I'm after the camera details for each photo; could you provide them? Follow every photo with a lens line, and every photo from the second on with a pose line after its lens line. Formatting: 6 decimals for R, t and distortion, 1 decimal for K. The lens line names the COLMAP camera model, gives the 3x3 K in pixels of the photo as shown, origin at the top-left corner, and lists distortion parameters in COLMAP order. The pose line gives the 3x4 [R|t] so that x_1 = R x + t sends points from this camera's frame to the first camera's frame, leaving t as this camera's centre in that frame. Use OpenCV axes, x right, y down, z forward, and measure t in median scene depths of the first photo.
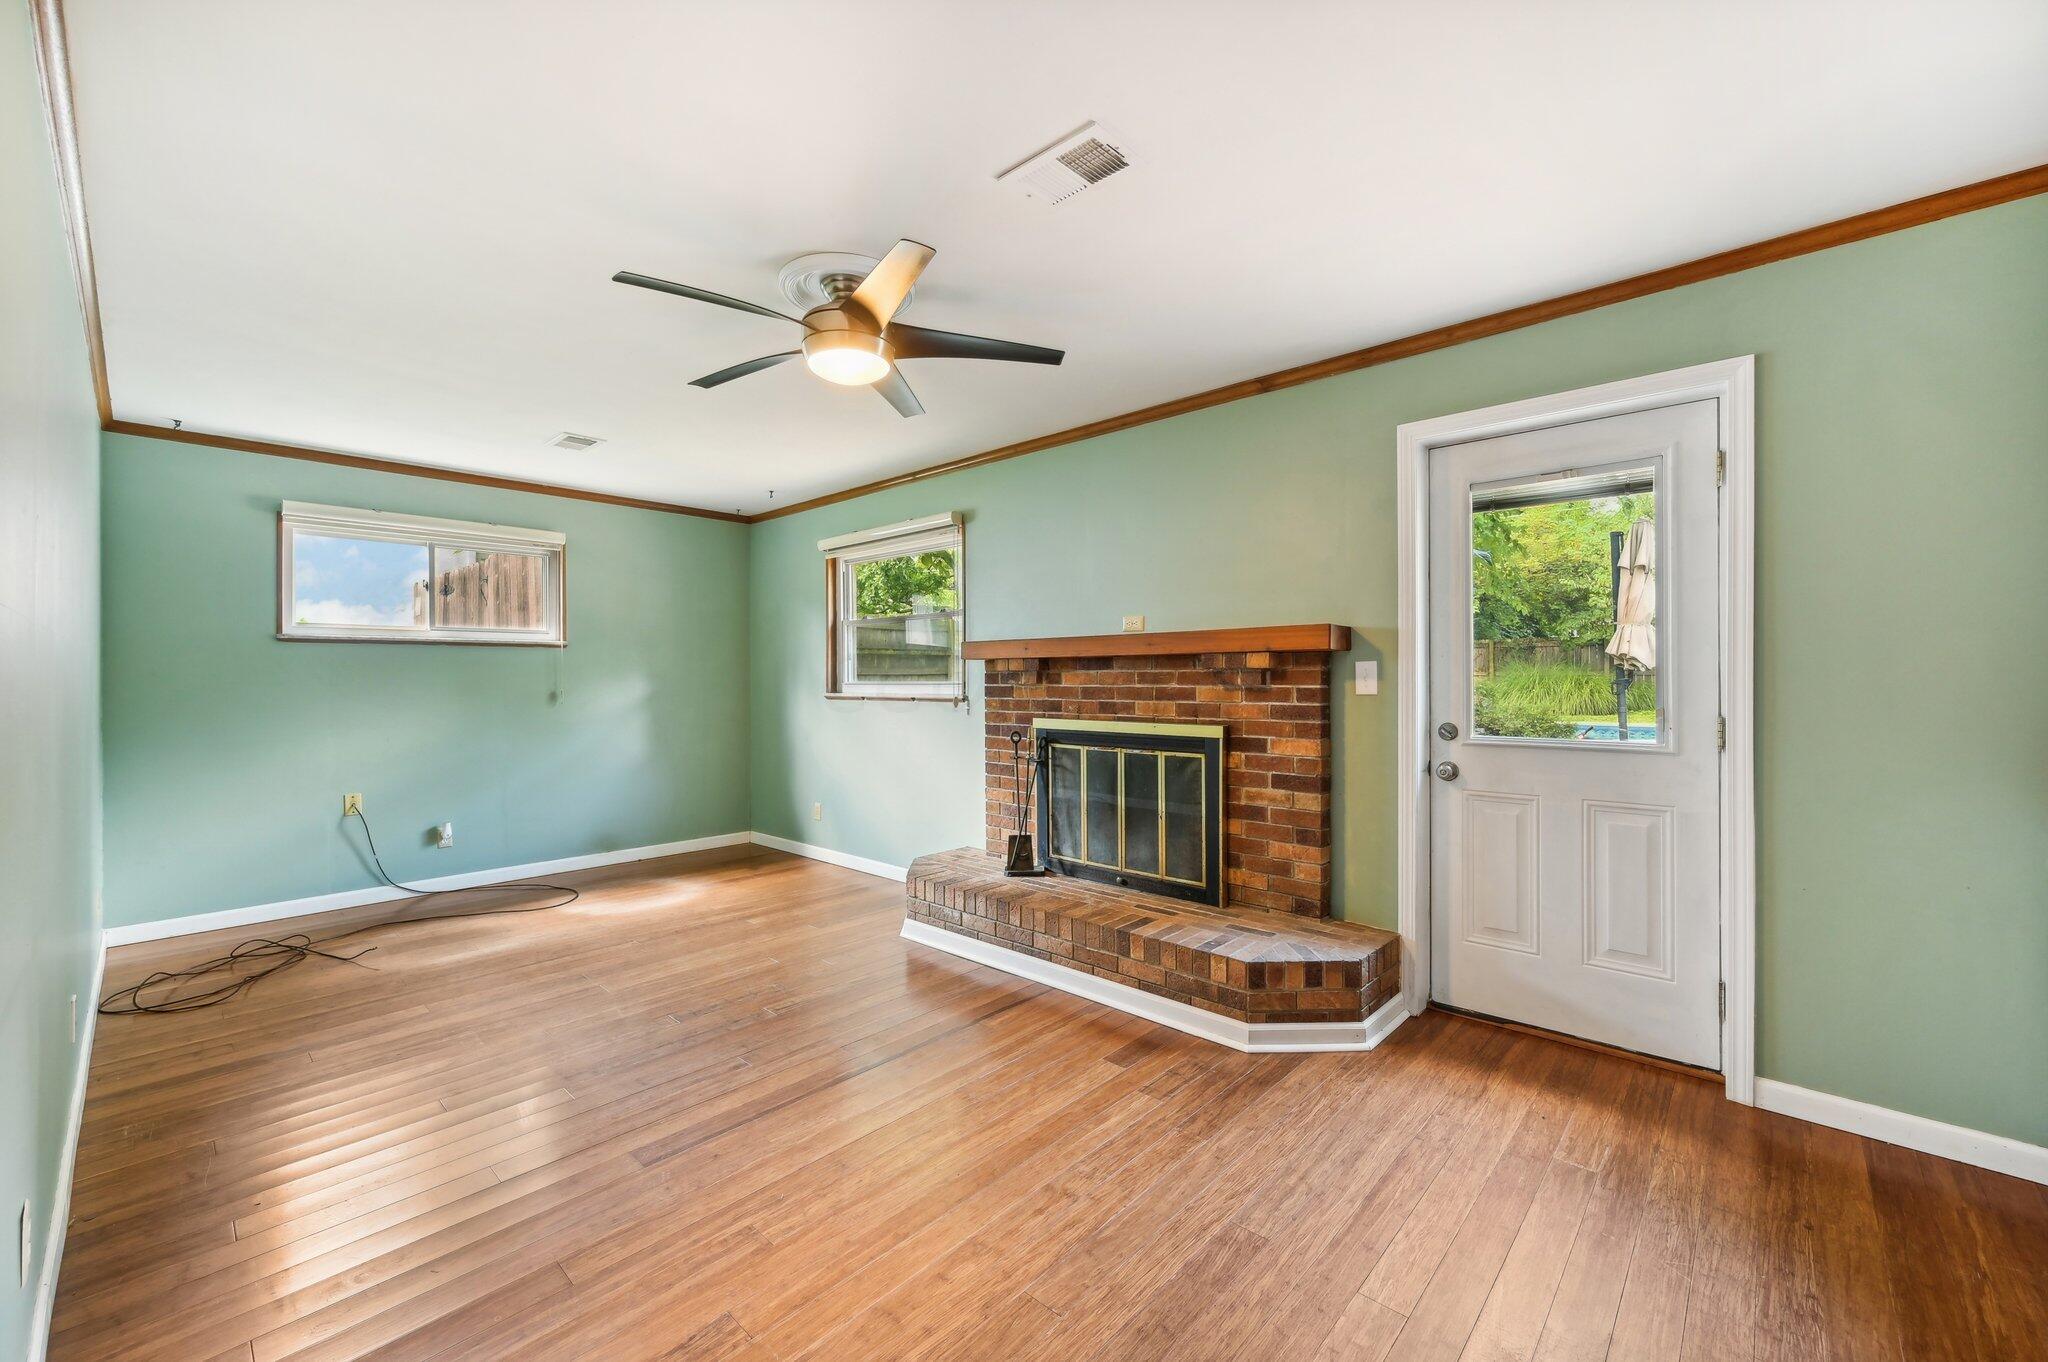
lens RADIAL K [[818.5, 0, 1021.1], [0, 818.5, 679.0], [0, 0, 1]] dist [-0.000009, -0.000194]
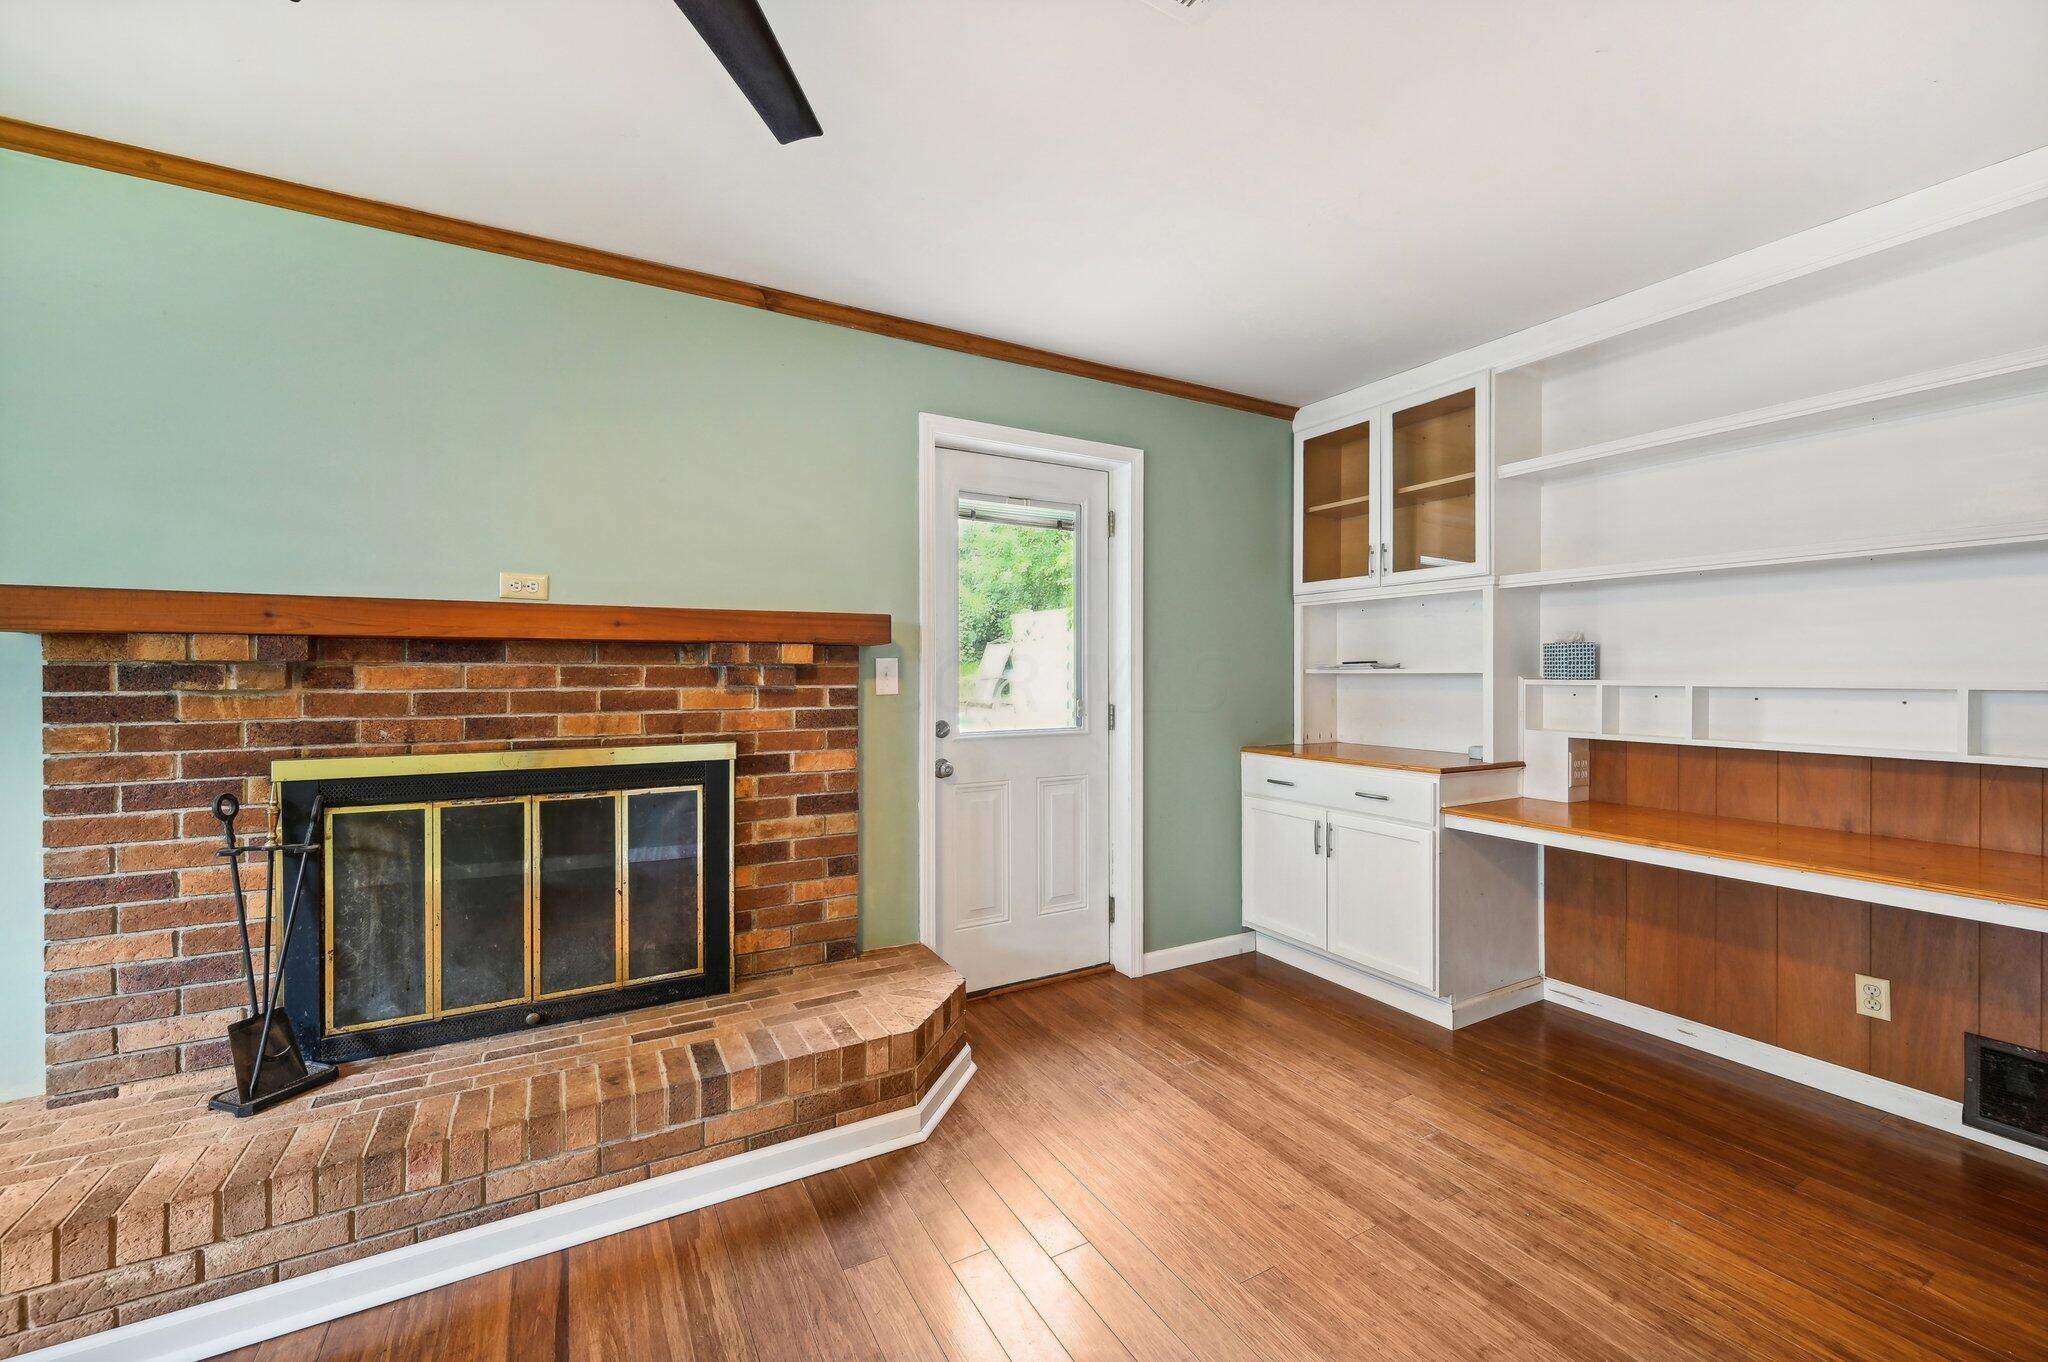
lens RADIAL K [[818.5, 0, 1037.1], [0, 818.5, 679.5], [0, 0, 1]] dist [-0.000009, -0.000194]
pose [[0.301963, -0.003508, 0.953313, -0.369071], [0.001707, 0.999994, 0.003139, -0.000362], [-0.953318, 0.000679, 0.301967, 0.524514]]
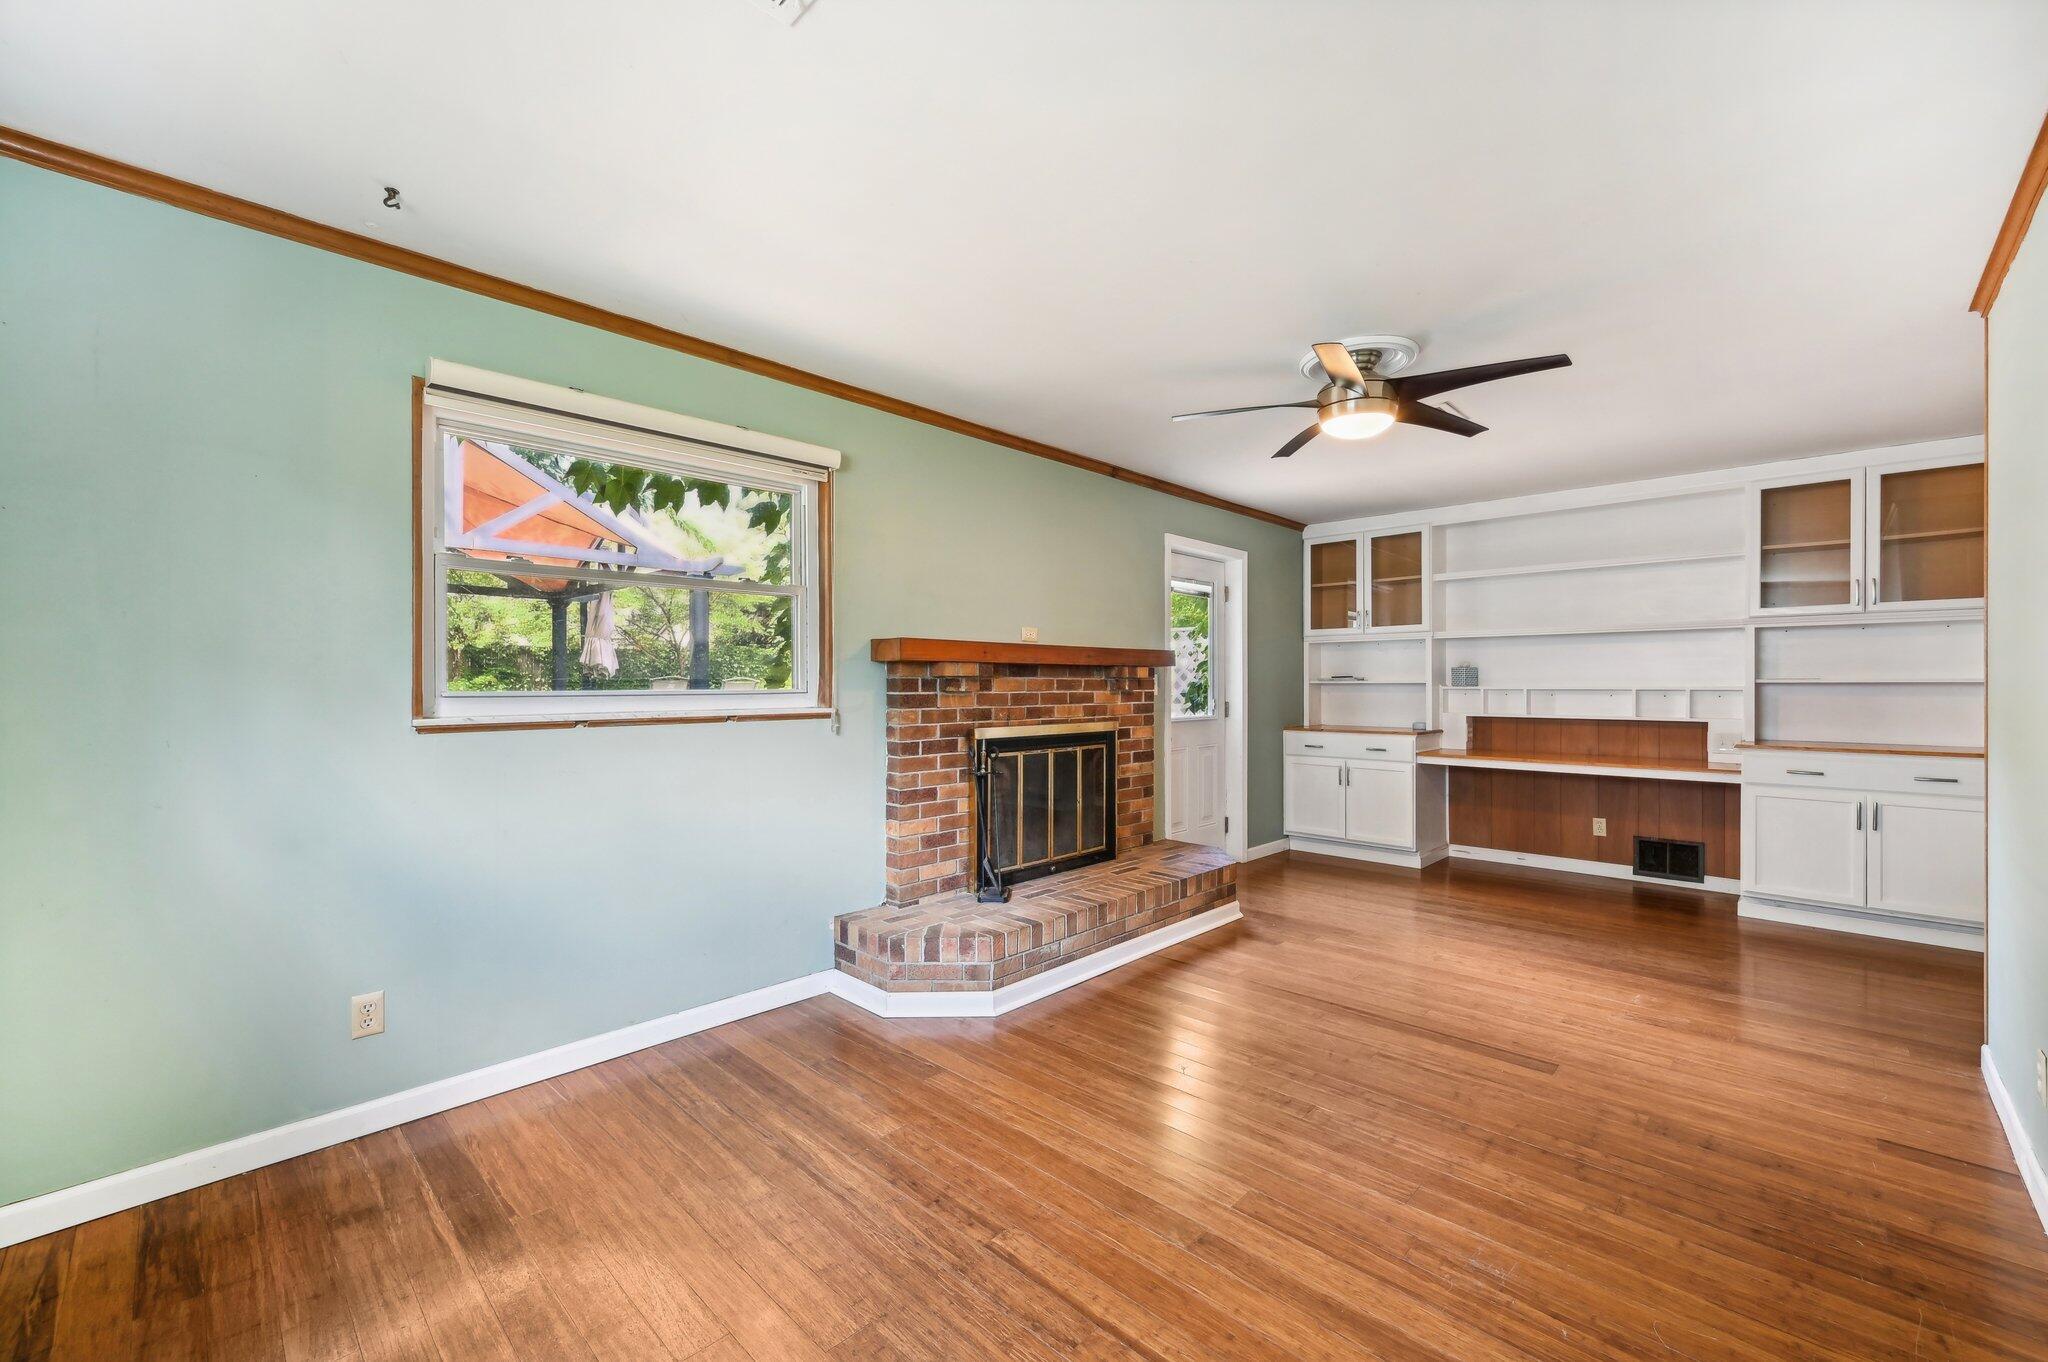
lens RADIAL K [[818.5, 0, 1040.3], [0, 818.5, 683.7], [0, 0, 1]] dist [-0.000009, -0.000194]
pose [[0.017029, 0.003456, 0.999849, -1.085158], [0.002942, 0.999990, -0.003507, 0.001424], [-0.999851, 0.003001, 0.017019, 1.106398]]
